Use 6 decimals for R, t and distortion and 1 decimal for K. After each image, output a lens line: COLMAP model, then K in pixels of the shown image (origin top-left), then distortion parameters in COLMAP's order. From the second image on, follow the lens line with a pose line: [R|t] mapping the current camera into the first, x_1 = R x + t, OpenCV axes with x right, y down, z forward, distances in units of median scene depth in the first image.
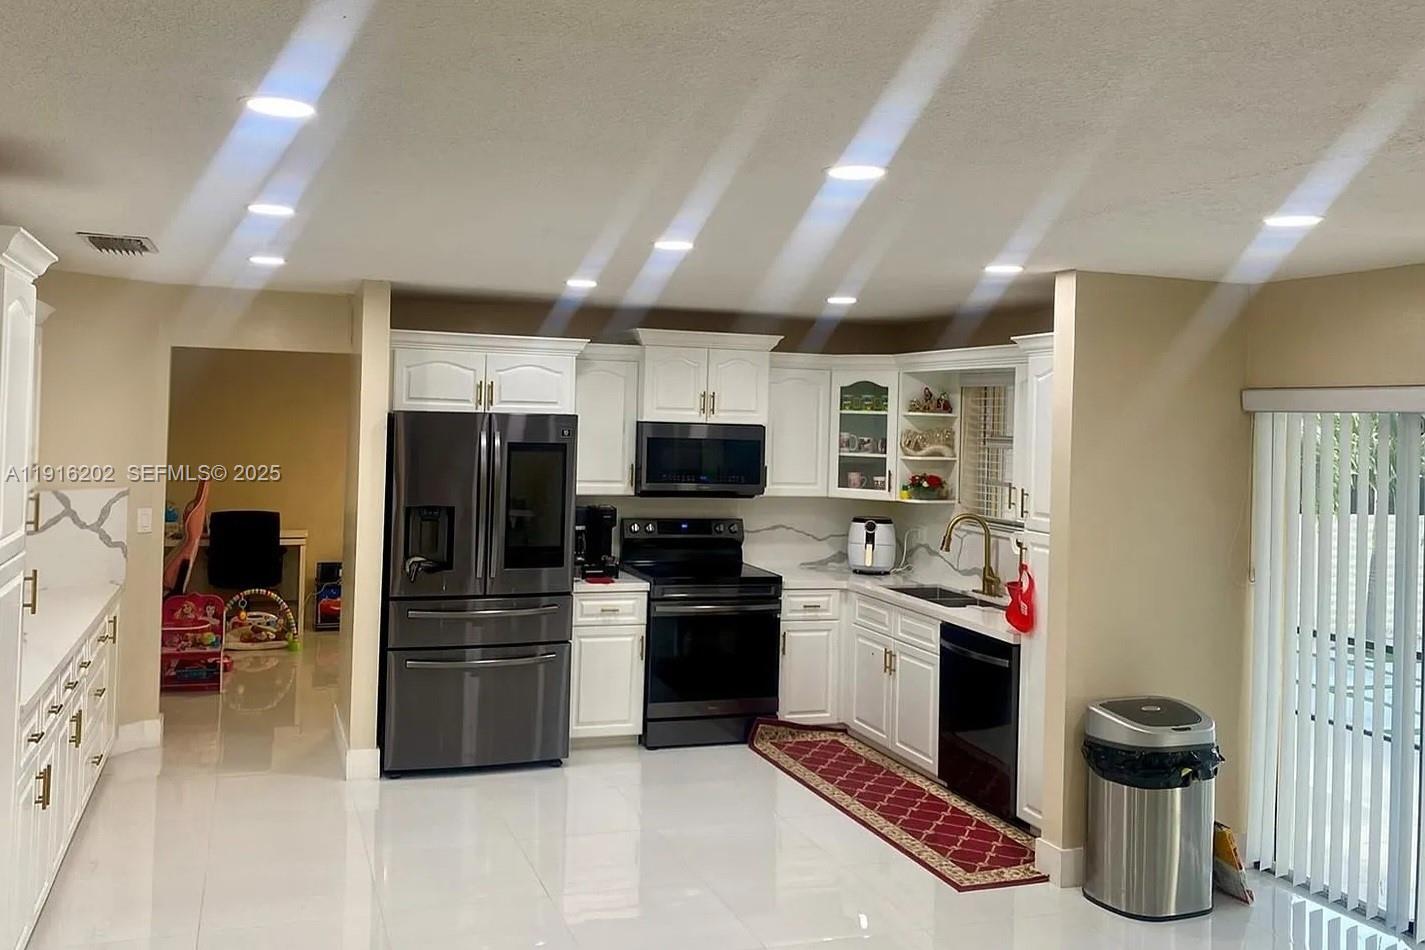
lens RADIAL K [[1203.1, 0, 631.4], [0, 1203.1, 398.1], [0, 0, 1]] dist [0.070275, -0.003296]
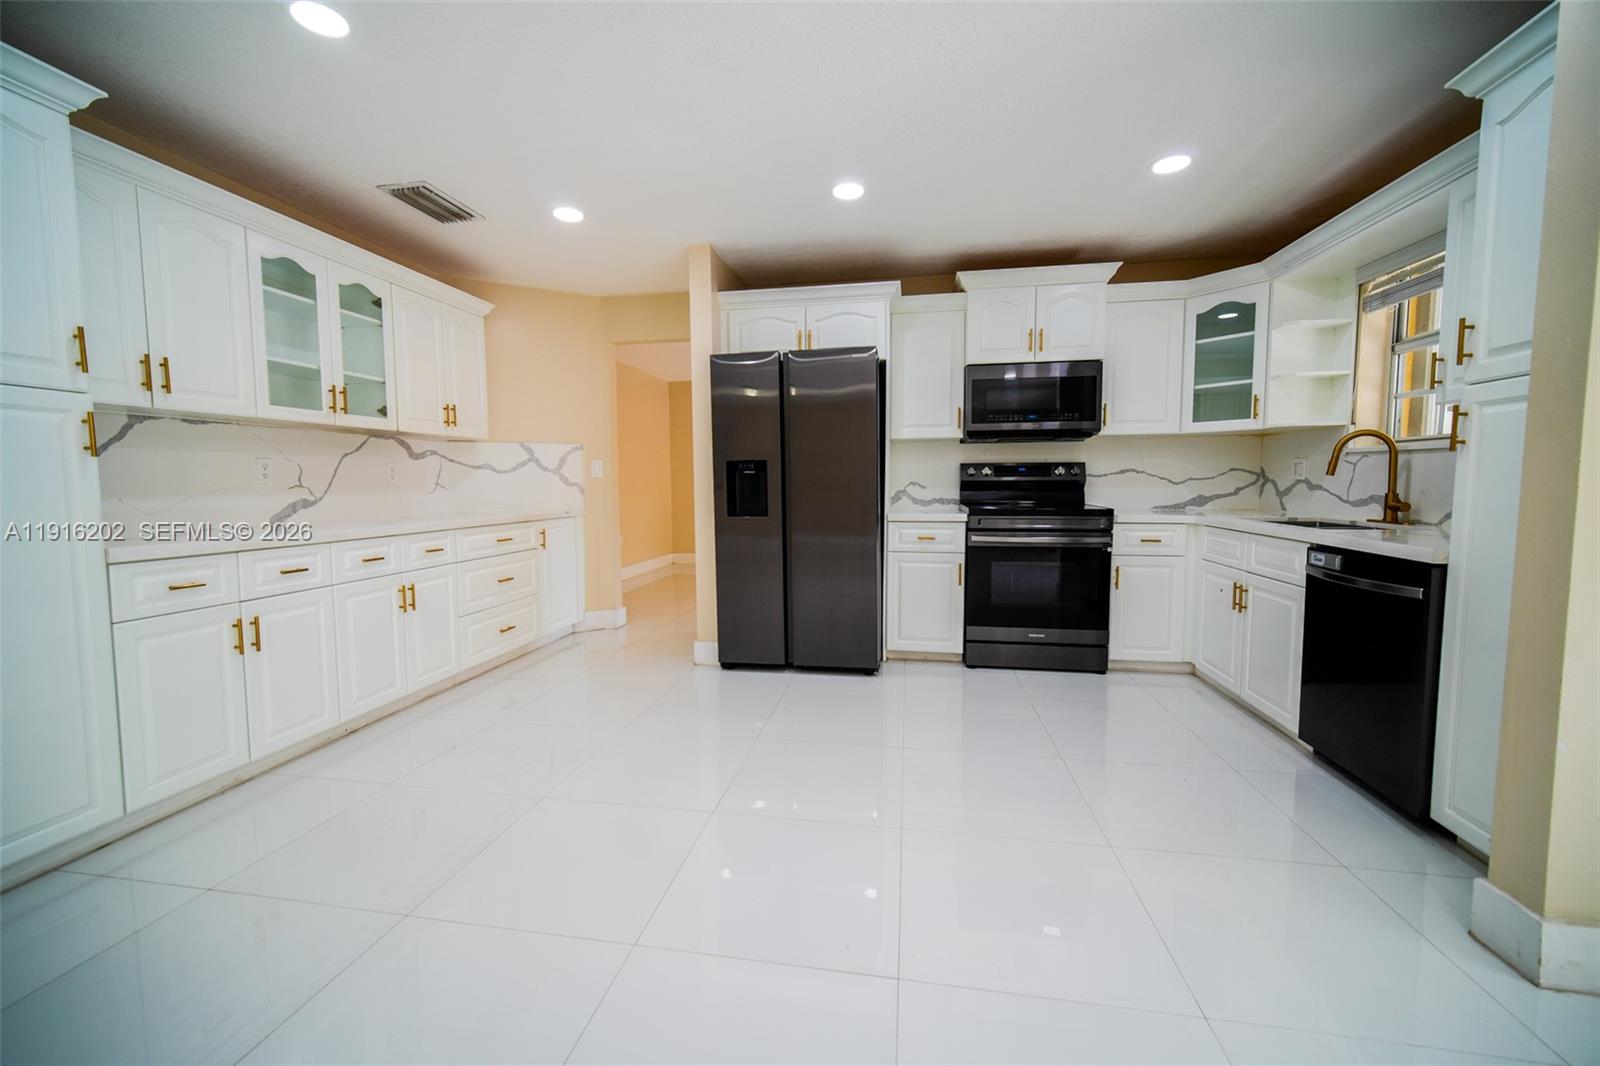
lens RADIAL K [[632.4, 0, 796.2], [0, 632.4, 527.4], [0, 0, 1]] dist [-0.000294, -0.000161]
pose [[0.887195, 0.001140, -0.461394, 0.134531], [0.038095, 0.996402, 0.075714, 0.116102], [0.459820, -0.084750, 0.883959, 0.437763]]
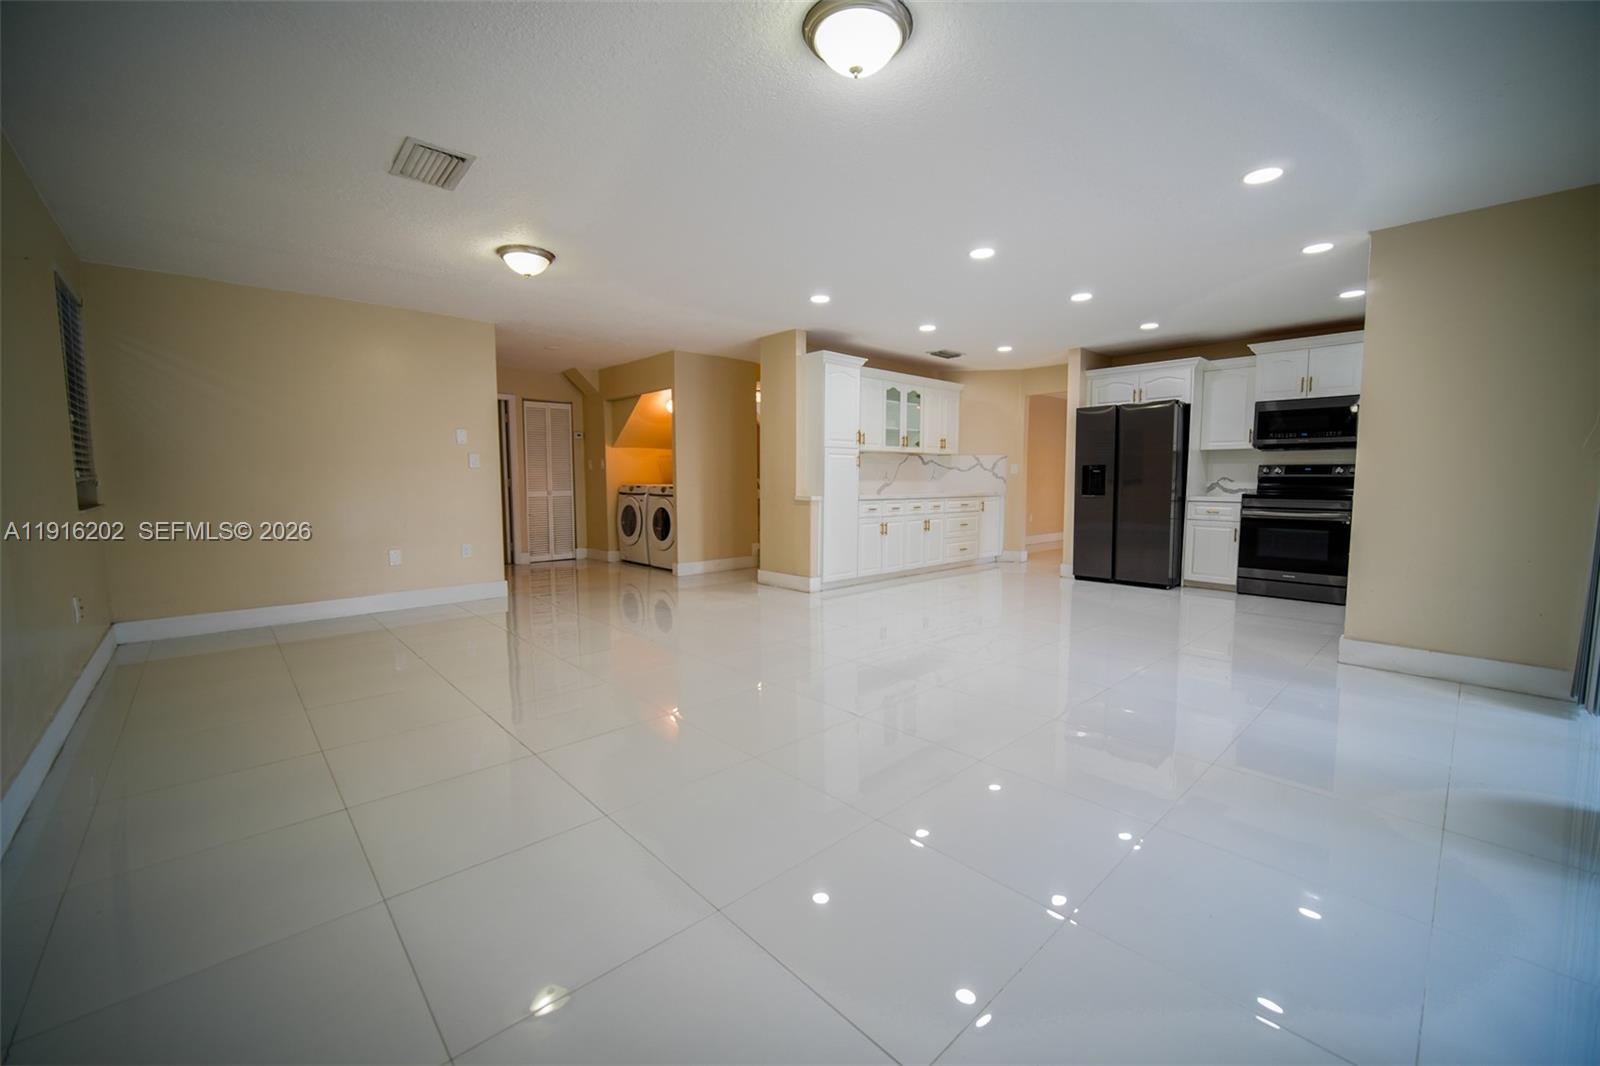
lens RADIAL K [[632.4, 0, 796.2], [0, 632.4, 527.4], [0, 0, 1]] dist [-0.000294, -0.000161]
pose [[0.427743, 0.043500, -0.902853, 0.541848], [0.027580, 0.997748, 0.061138, 0.122508], [0.903480, -0.051052, 0.425580, 0.056650]]
